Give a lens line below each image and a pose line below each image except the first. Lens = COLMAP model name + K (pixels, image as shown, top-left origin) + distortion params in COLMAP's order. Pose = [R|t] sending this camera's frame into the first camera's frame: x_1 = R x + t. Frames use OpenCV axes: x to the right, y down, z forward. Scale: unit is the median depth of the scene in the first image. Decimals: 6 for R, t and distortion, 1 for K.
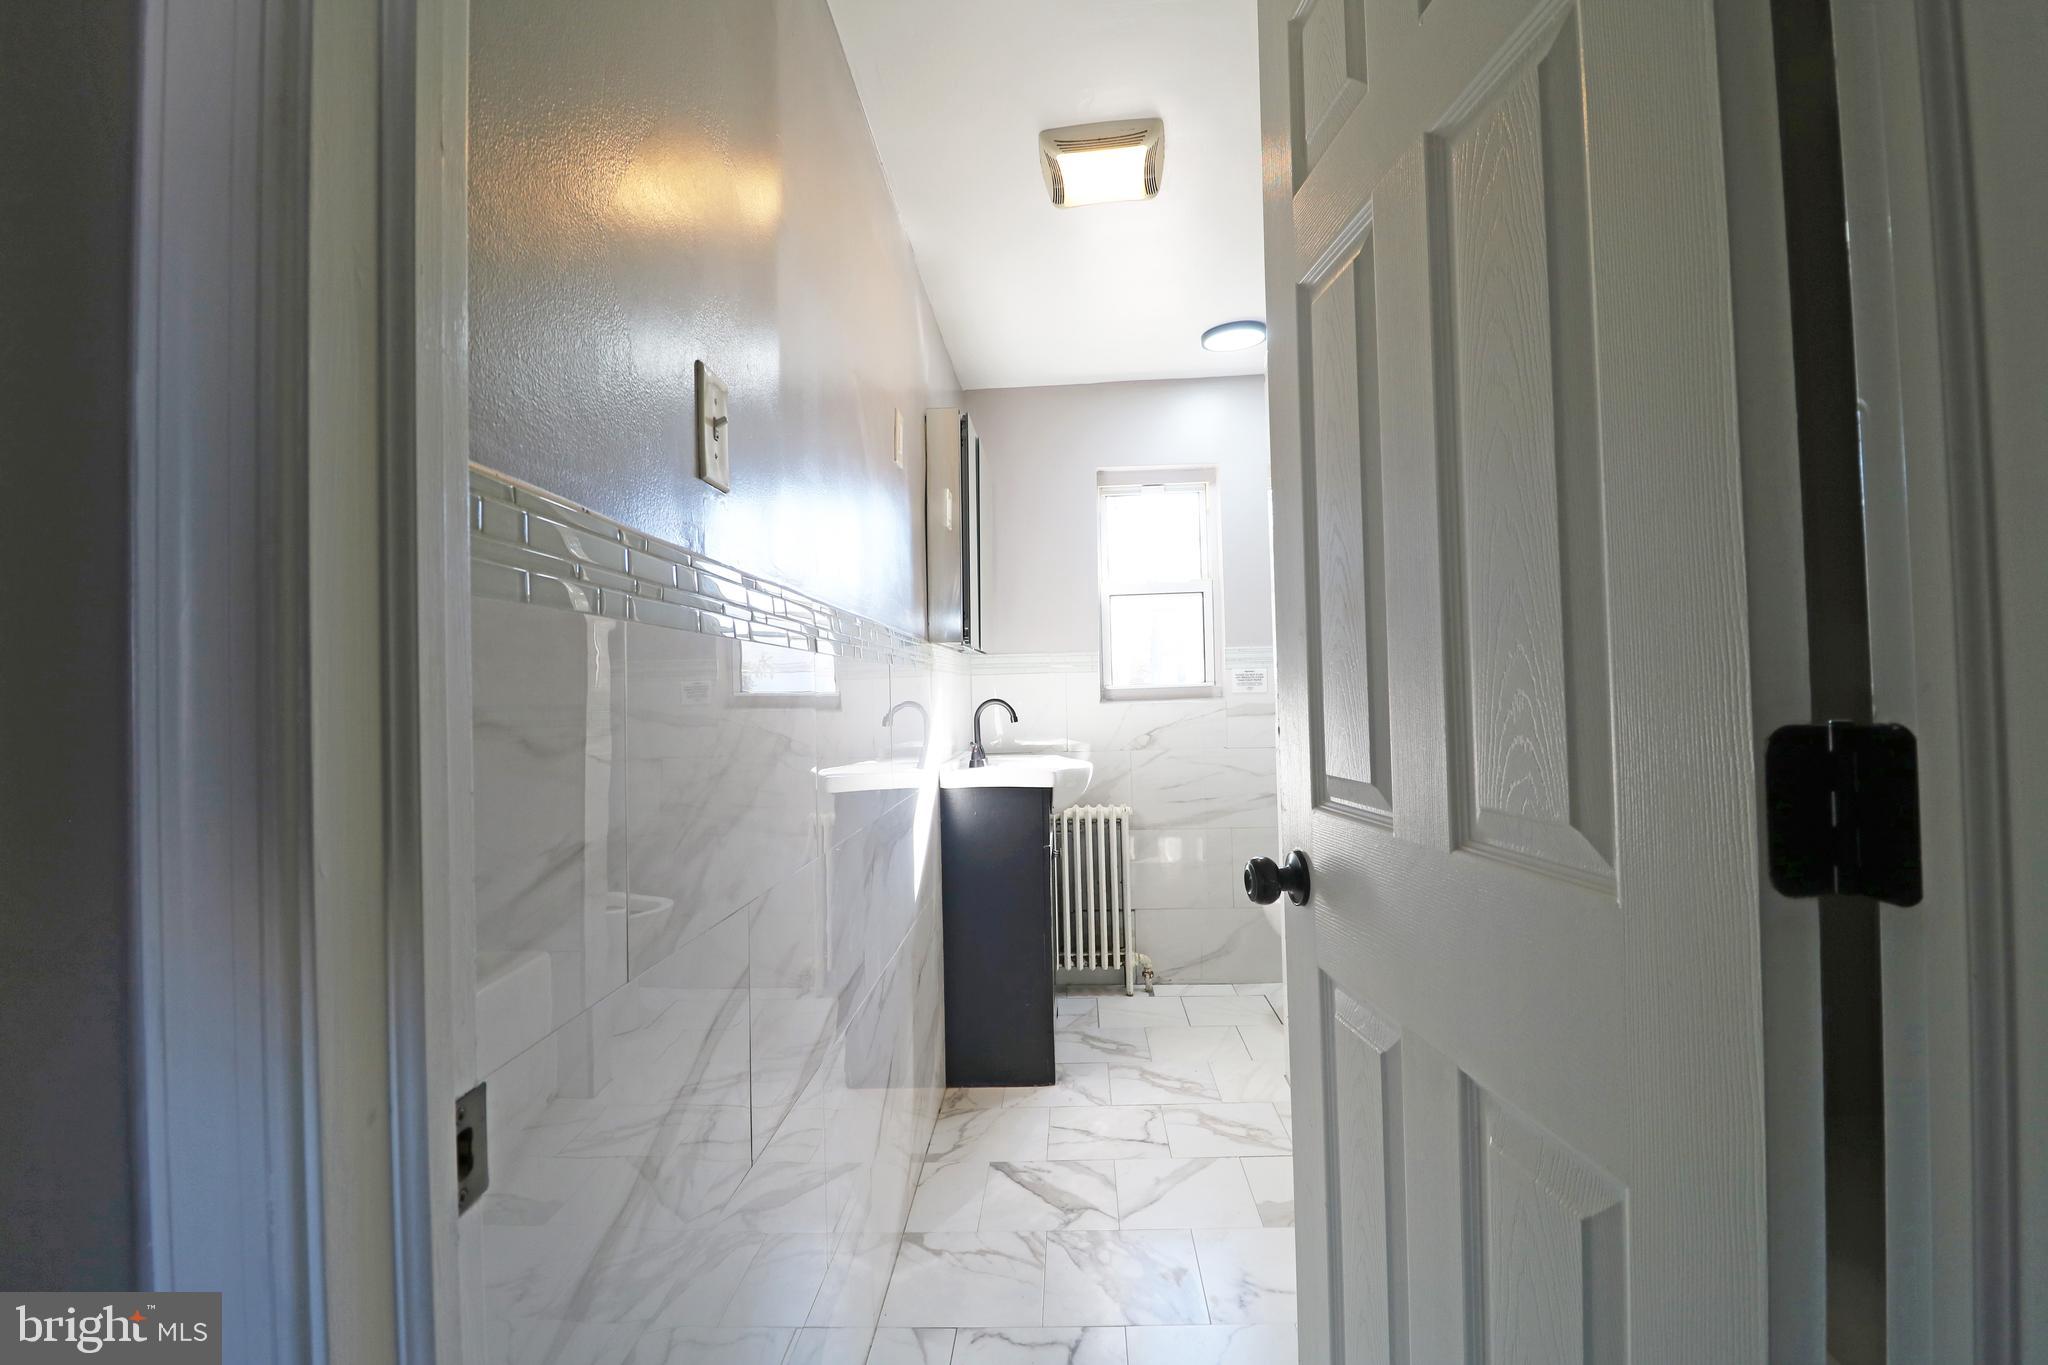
lens RADIAL K [[949.7, 0, 1034.2], [0, 949.7, 670.8], [0, 0, 1]] dist [0.002729, -0.015393]
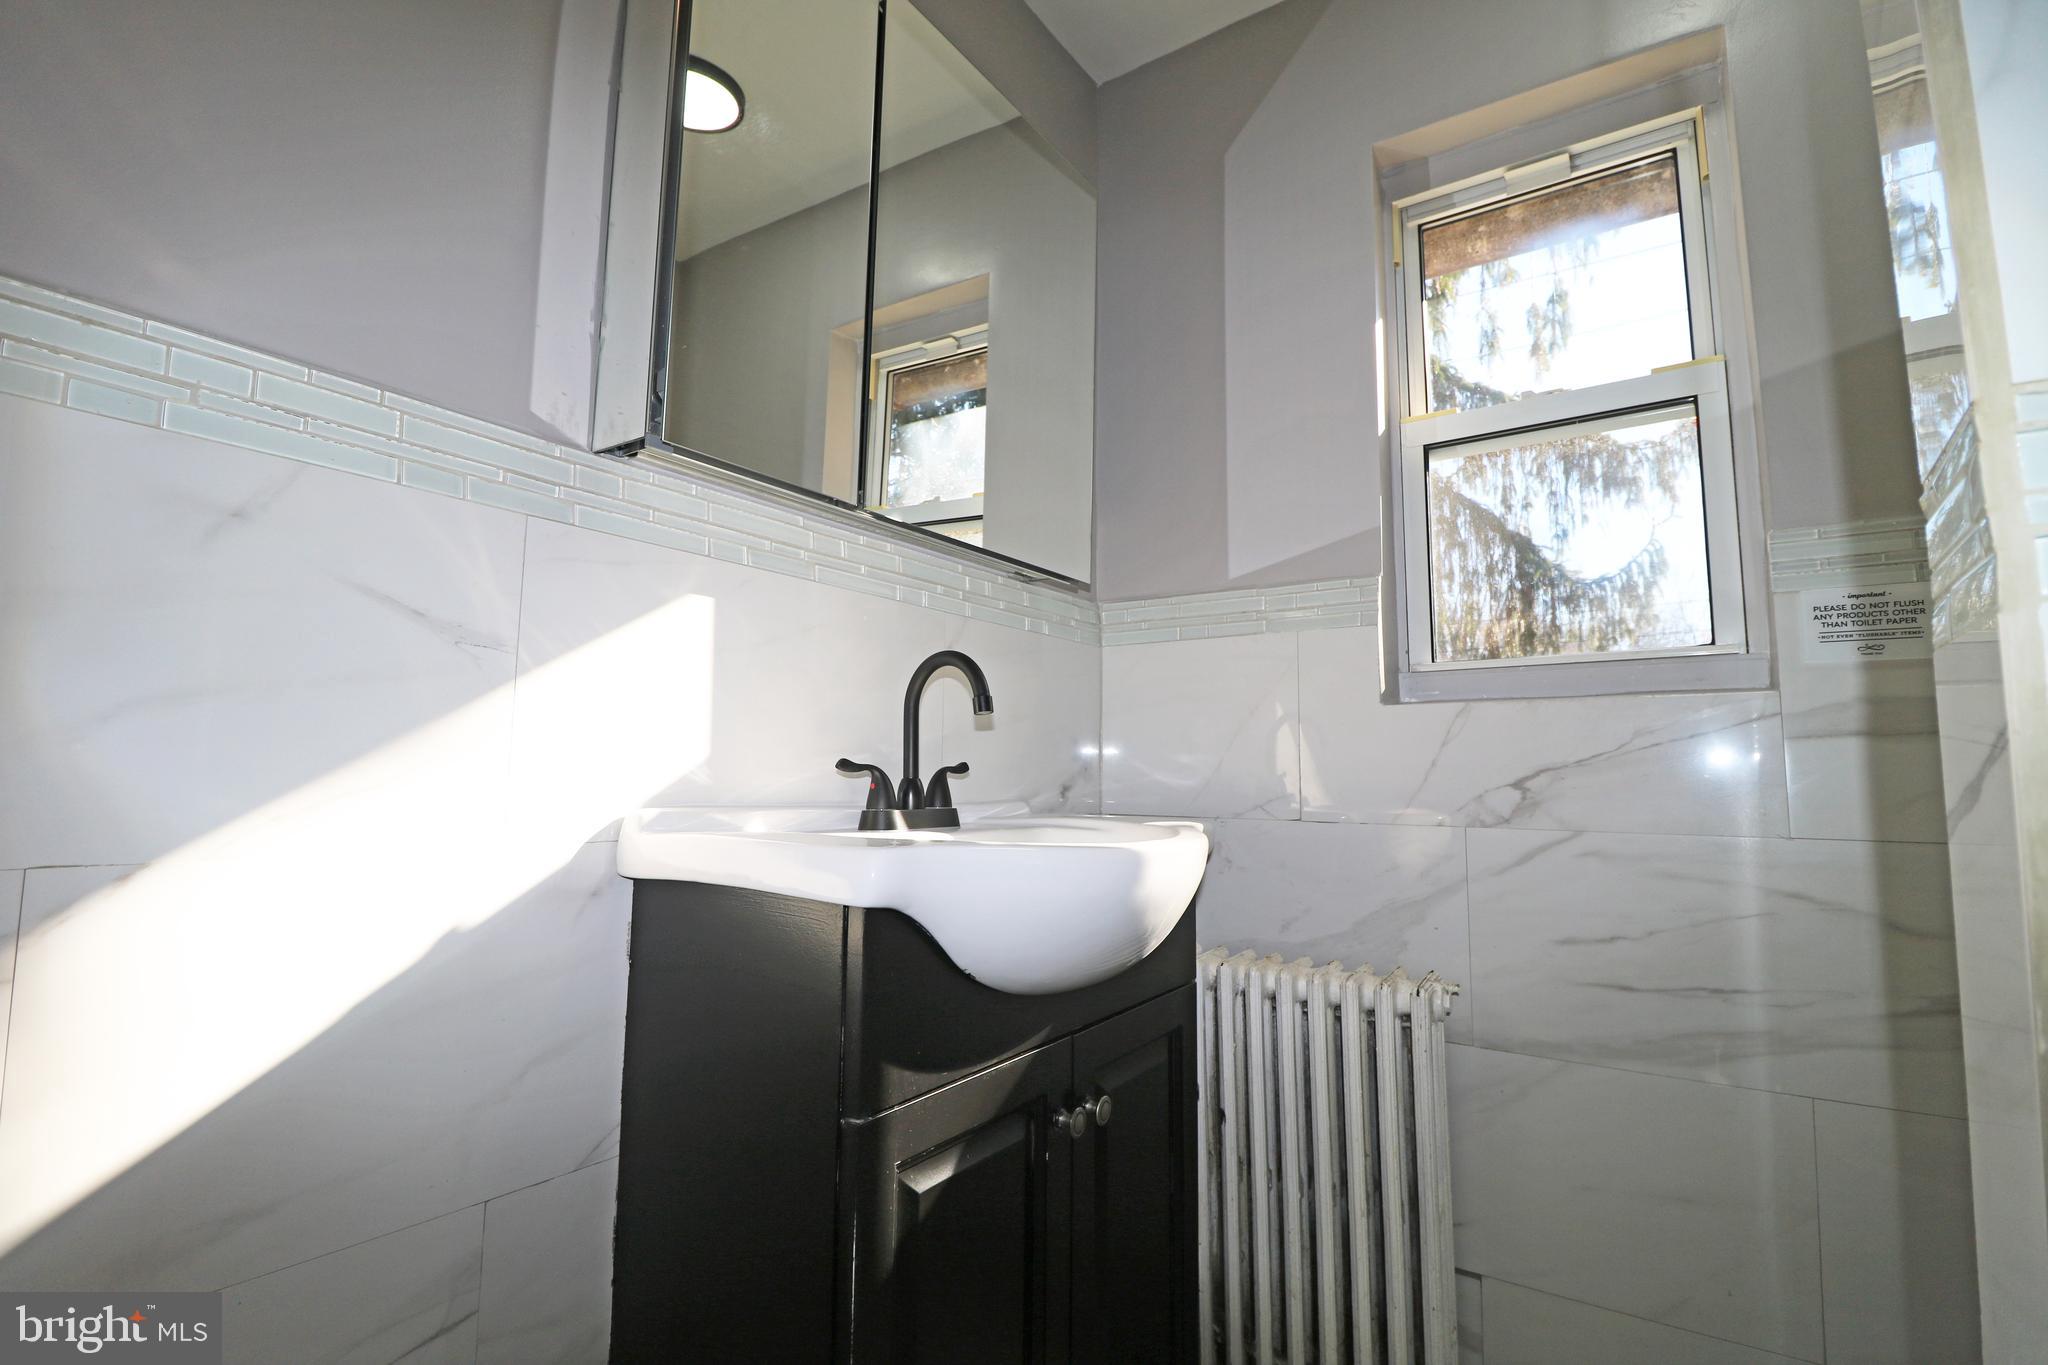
lens RADIAL K [[949.7, 0, 1034.2], [0, 949.7, 670.8], [0, 0, 1]] dist [0.002729, -0.015393]
pose [[0.838691, -0.030400, -0.543758, 0.164533], [-0.012428, 0.997112, -0.074915, 0.052410], [0.544465, 0.069589, 0.835892, 0.589893]]
